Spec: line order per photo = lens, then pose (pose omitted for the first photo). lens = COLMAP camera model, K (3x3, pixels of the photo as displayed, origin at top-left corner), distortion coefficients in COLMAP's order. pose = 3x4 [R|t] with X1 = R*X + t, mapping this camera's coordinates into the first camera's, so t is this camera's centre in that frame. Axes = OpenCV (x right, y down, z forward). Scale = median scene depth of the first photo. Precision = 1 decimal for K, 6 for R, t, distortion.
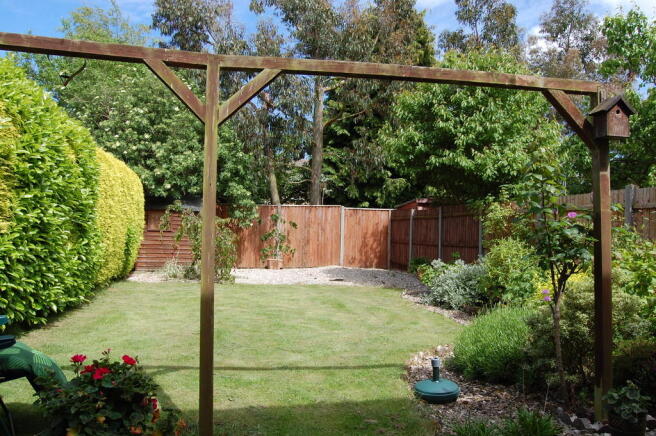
lens RADIAL K [[532.9, 0, 328.0], [0, 532.9, 218.0], [0, 0, 1]] dist [-0.063867, 0.004866]
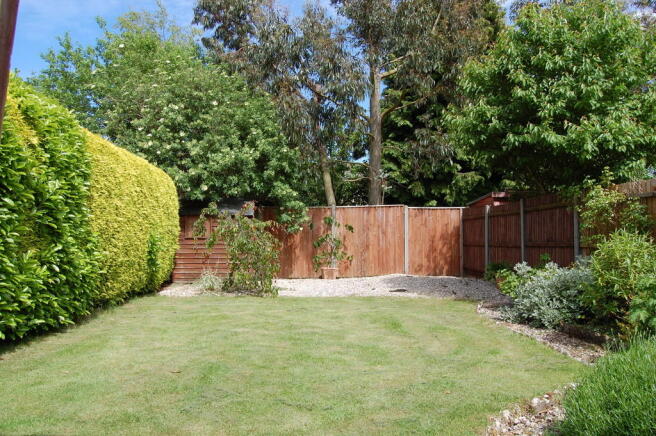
lens RADIAL K [[532.9, 0, 328.0], [0, 532.9, 218.0], [0, 0, 1]] dist [-0.063867, 0.004866]
pose [[0.990148, -0.031307, -0.136482, 0.023677], [0.028876, 0.999388, -0.019750, 0.014019], [0.137017, 0.015615, 0.990446, 0.141158]]
